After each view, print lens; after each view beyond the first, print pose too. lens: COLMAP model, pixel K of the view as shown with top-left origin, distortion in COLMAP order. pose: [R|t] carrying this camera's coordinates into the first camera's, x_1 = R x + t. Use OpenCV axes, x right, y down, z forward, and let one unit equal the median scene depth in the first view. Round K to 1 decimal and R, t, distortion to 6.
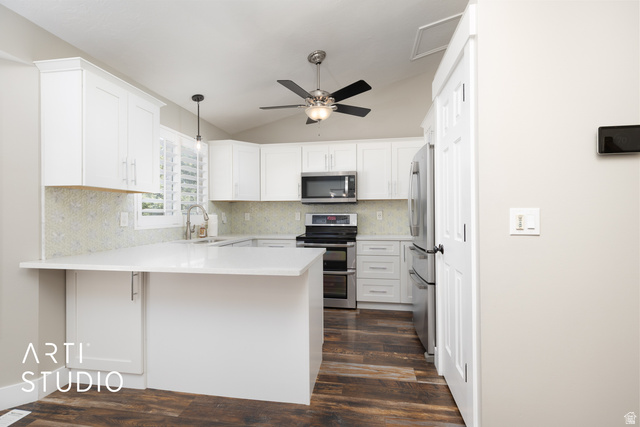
lens RADIAL K [[289.8, 0, 325.5], [0, 289.8, 212.3], [0, 0, 1]] dist [0.015057, -0.000037]
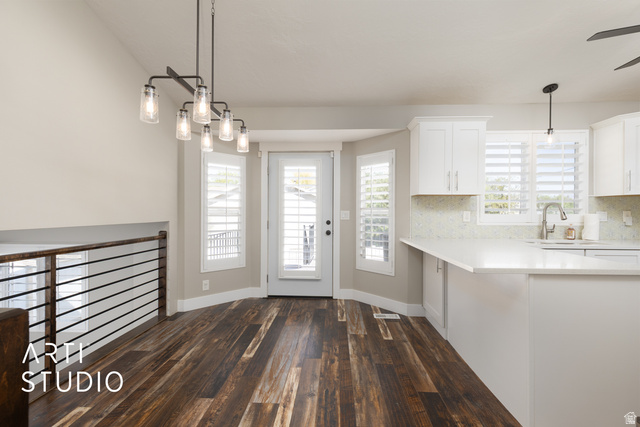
lens RADIAL K [[289.8, 0, 324.0], [0, 289.8, 214.8], [0, 0, 1]] dist [0.015057, -0.000037]
pose [[0.118694, 0.008856, -0.992891, 0.371342], [-0.002961, 0.999959, 0.008565, 0.006071], [0.992926, 0.001923, 0.118715, 0.154098]]
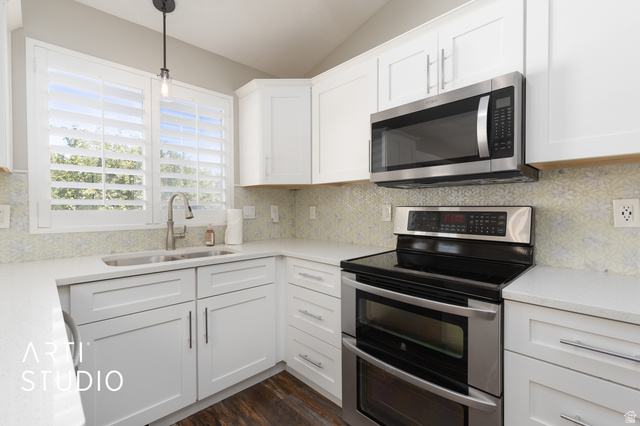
lens RADIAL K [[289.8, 0, 320.9], [0, 289.8, 210.9], [0, 0, 1]] dist [0.015057, -0.000037]
pose [[0.796310, 0.007931, -0.604836, 0.136428], [0.000520, 0.999905, 0.013795, 0.003838], [0.604888, -0.011300, 0.796230, 0.658958]]
